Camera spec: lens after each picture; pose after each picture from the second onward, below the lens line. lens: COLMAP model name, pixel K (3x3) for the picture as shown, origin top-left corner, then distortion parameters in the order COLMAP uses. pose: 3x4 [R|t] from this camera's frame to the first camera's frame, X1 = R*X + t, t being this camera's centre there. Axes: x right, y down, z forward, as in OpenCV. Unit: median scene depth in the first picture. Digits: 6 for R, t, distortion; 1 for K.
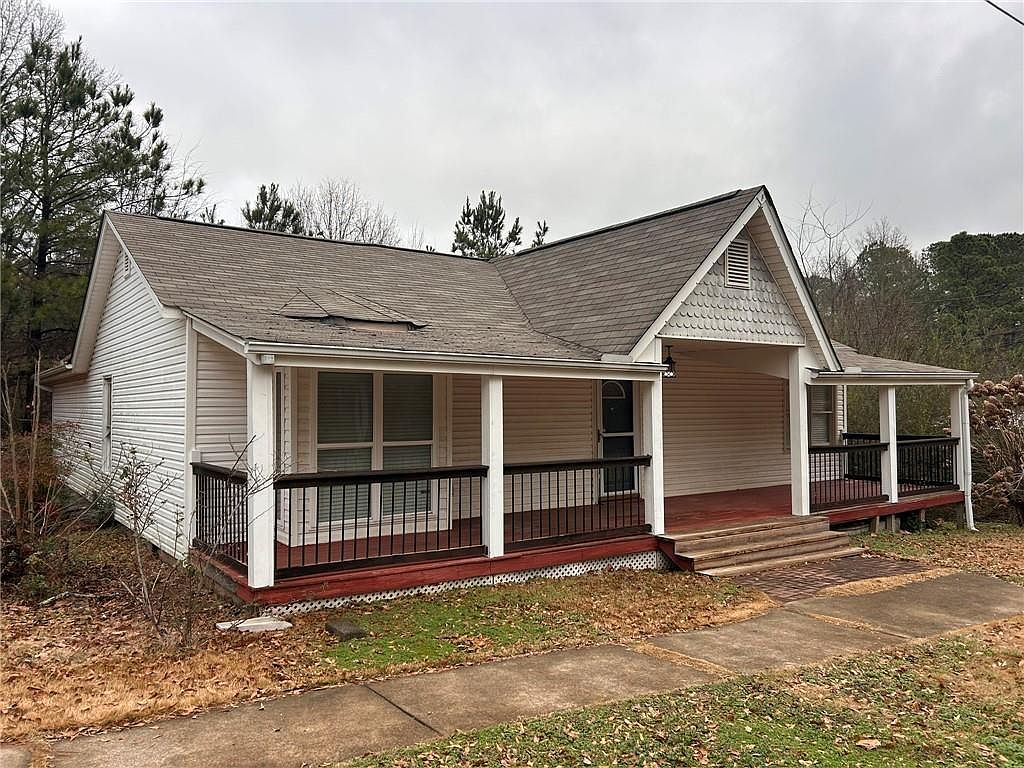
lens RADIAL K [[797.3, 0, 512.0], [0, 797.3, 384.0], [0, 0, 1]] dist [0.004392, 0.003150]
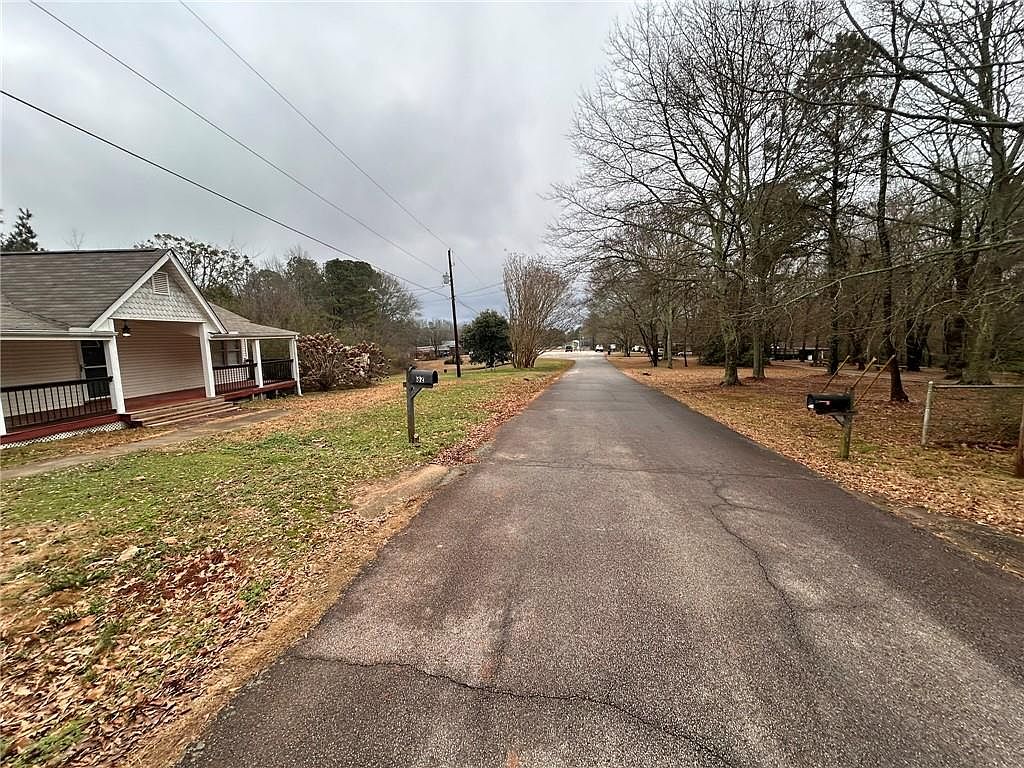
lens RADIAL K [[409.6, 0, 512.0], [0, 409.6, 384.0], [0, 0, 1]] dist [-0.001351, -0.000183]
pose [[0.634146, -0.096942, 0.767112, 0.014207], [-0.003426, 0.991747, 0.128162, -0.026385], [-0.773206, -0.083901, 0.628580, -0.409864]]
